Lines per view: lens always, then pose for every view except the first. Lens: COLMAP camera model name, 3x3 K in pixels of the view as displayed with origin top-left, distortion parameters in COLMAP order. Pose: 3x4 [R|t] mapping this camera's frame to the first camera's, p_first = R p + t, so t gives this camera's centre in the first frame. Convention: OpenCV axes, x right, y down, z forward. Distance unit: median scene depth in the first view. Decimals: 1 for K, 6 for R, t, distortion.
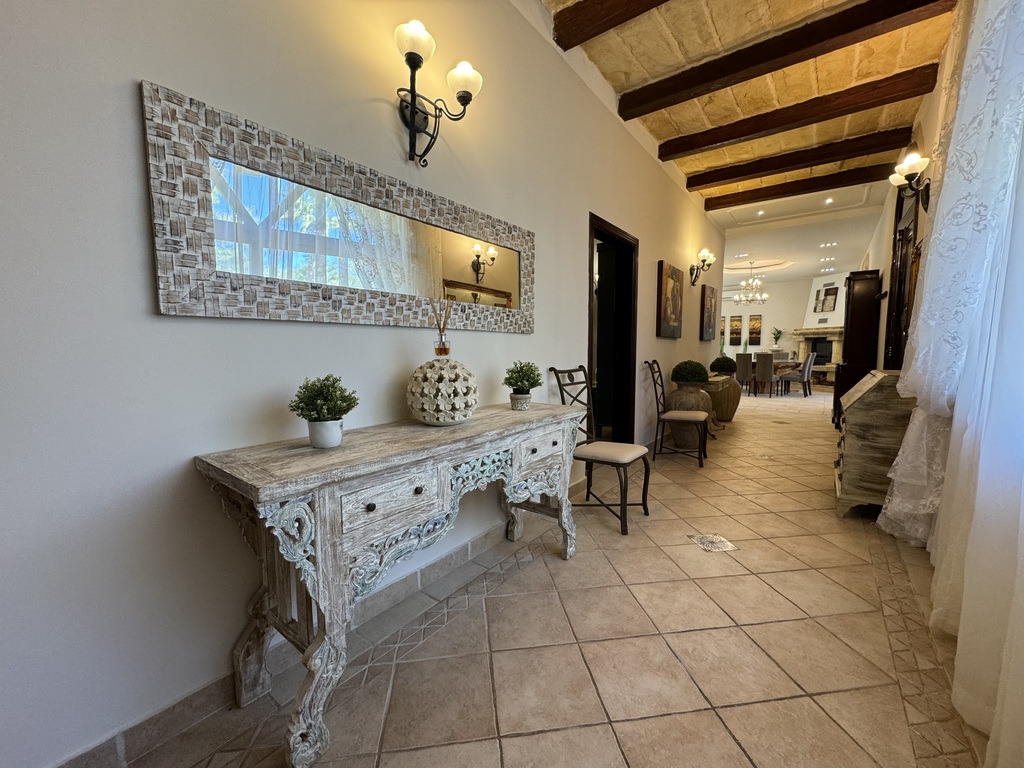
lens RADIAL K [[408.2, 0, 511.7], [0, 408.2, 387.9], [0, 0, 1]] dist [-0.002564, 0.000394]
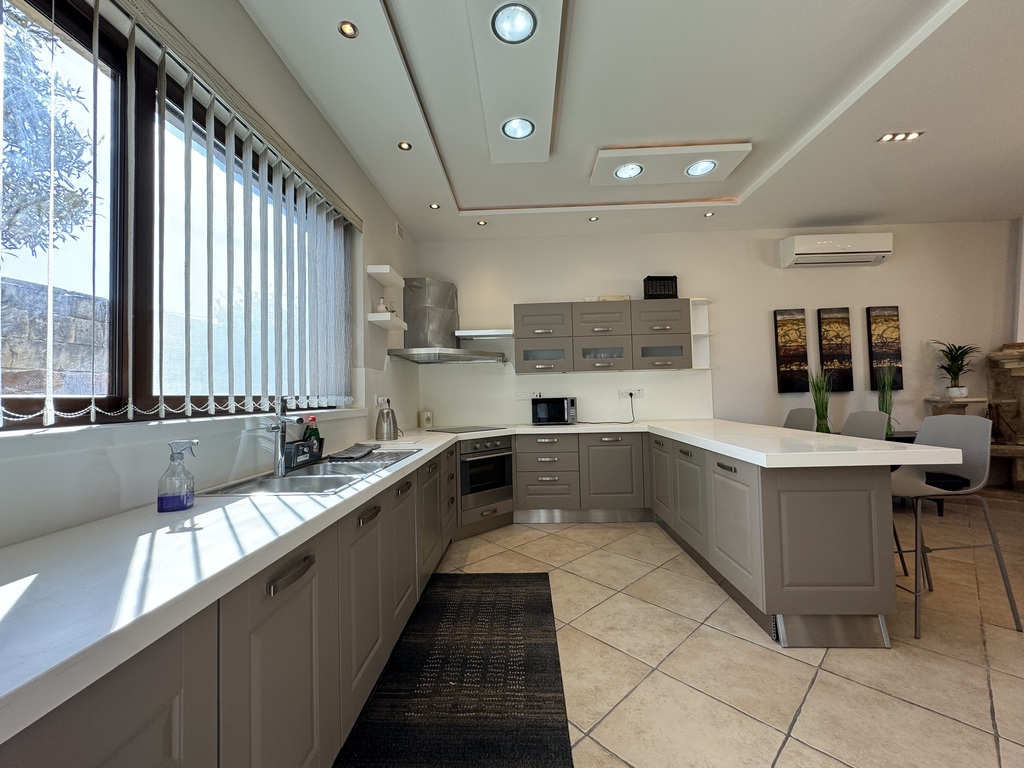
lens RADIAL K [[408.2, 0, 513.3], [0, 408.2, 384.1], [0, 0, 1]] dist [-0.002564, 0.000394]
pose [[0.816116, -0.001822, 0.577885, 0.127835], [0.076934, 0.991436, -0.105524, -0.101047], [-0.572744, 0.130579, 0.809267, 0.930804]]
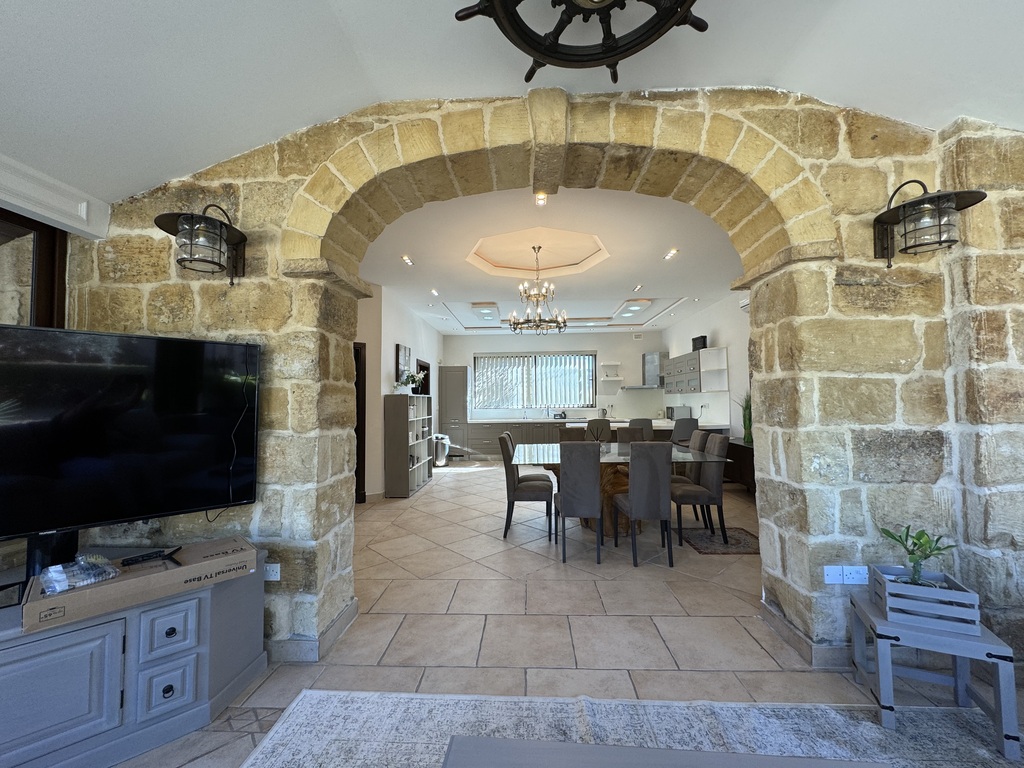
lens RADIAL K [[408.2, 0, 512.6], [0, 408.2, 381.8], [0, 0, 1]] dist [-0.002564, 0.000394]
pose [[0.576042, -0.044137, -0.816228, 0.779600], [-0.067490, 0.992564, -0.101303, -0.076959], [0.814629, 0.113442, 0.568780, 0.570624]]
